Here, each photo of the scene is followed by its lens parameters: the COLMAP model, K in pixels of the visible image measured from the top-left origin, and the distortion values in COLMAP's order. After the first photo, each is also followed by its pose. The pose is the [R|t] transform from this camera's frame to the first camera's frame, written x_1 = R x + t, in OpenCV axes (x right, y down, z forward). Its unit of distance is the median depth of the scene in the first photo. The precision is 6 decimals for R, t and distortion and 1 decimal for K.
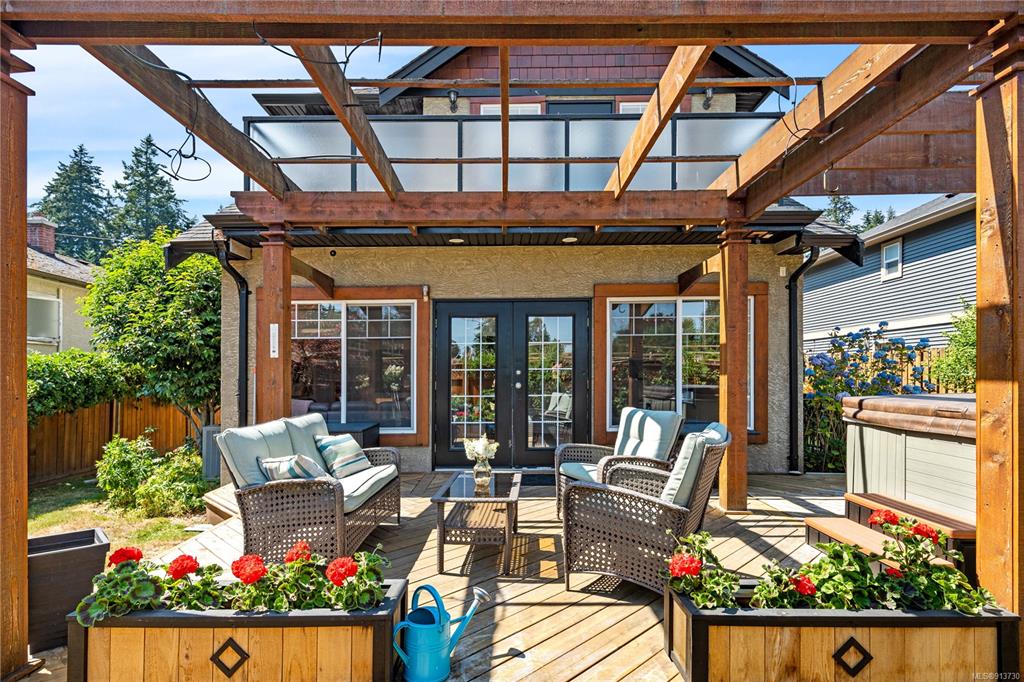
lens RADIAL K [[518.6, 0, 508.6], [0, 518.6, 369.0], [0, 0, 1]] dist [0.000846, -0.000206]
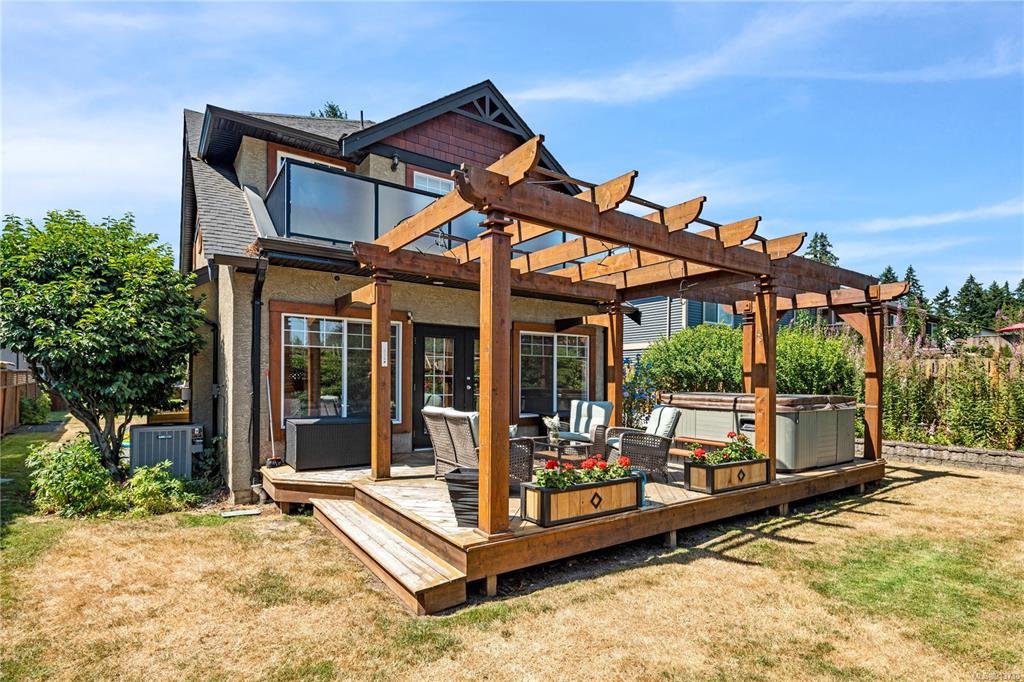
lens RADIAL K [[500.7, 0, 513.0], [0, 500.7, 380.3], [0, 0, 1]] dist [0.001827, -0.000208]
pose [[0.819056, 0.013632, 0.573552, -0.675322], [-0.023802, 0.999664, 0.010230, -0.005351], [-0.573220, -0.022030, 0.819106, -0.207153]]
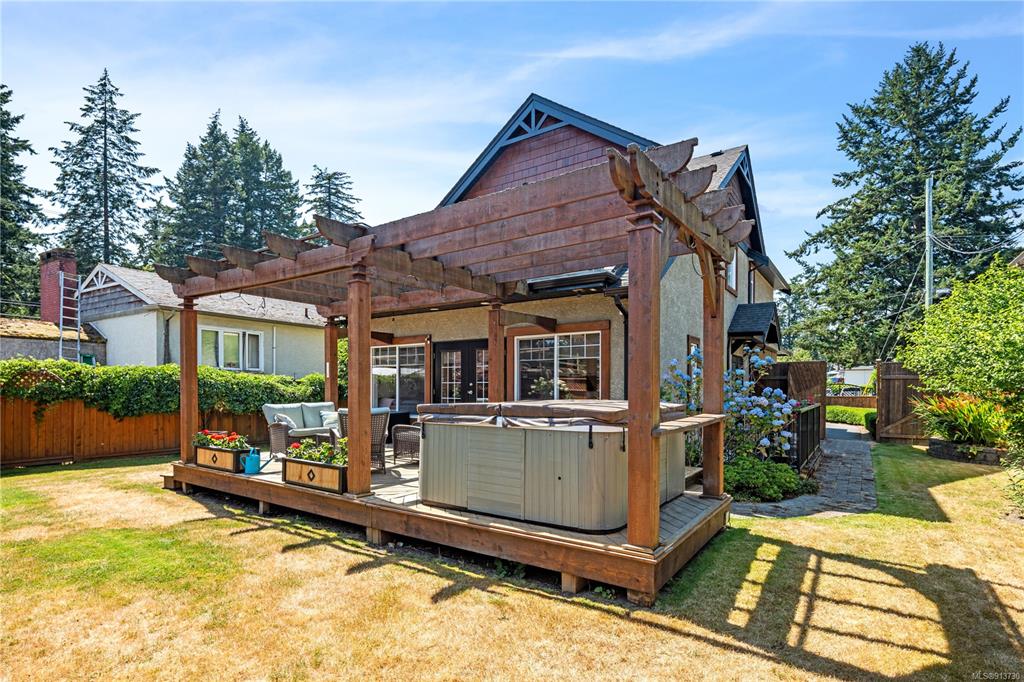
lens RADIAL K [[508.4, 0, 514.2], [0, 508.4, 393.3], [0, 0, 1]] dist [0.002998, -0.004777]
pose [[0.827428, 0.014072, -0.561395, 1.048715], [0.001469, 0.999628, 0.027222, -0.009114], [0.561569, -0.023349, 0.827100, -0.265061]]
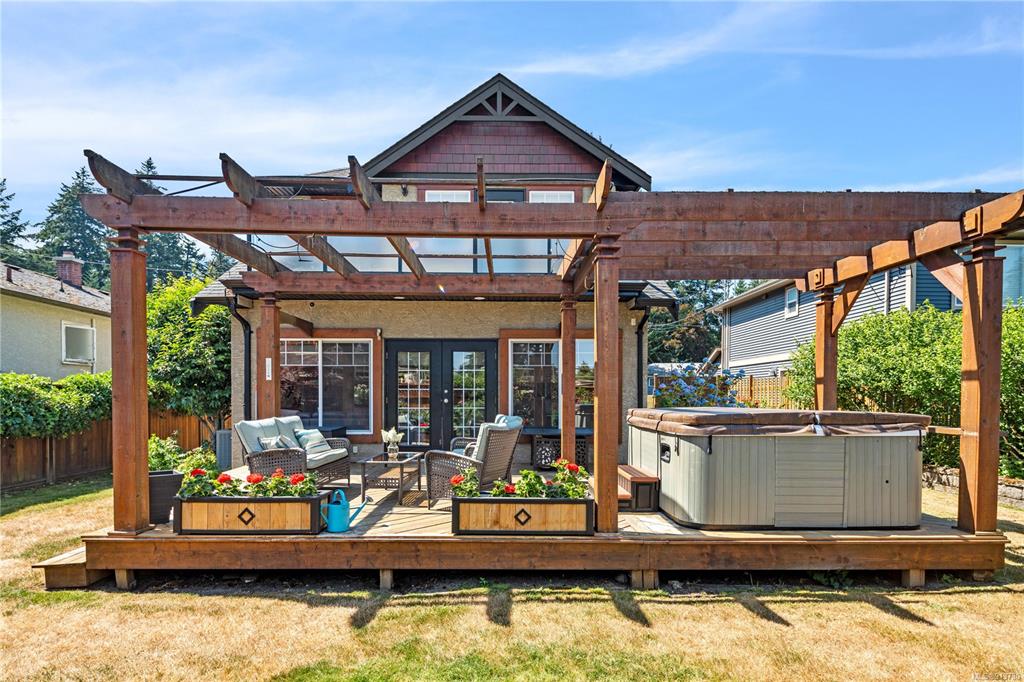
lens RADIAL K [[497.6, 0, 512.0], [0, 497.6, 406.6], [0, 0, 1]] dist [0.001243, -0.000509]
pose [[0.999740, 0.009226, 0.020843, 0.172684], [-0.009957, 0.999329, 0.035242, -0.001801], [-0.020504, -0.035441, 0.999161, -0.355715]]
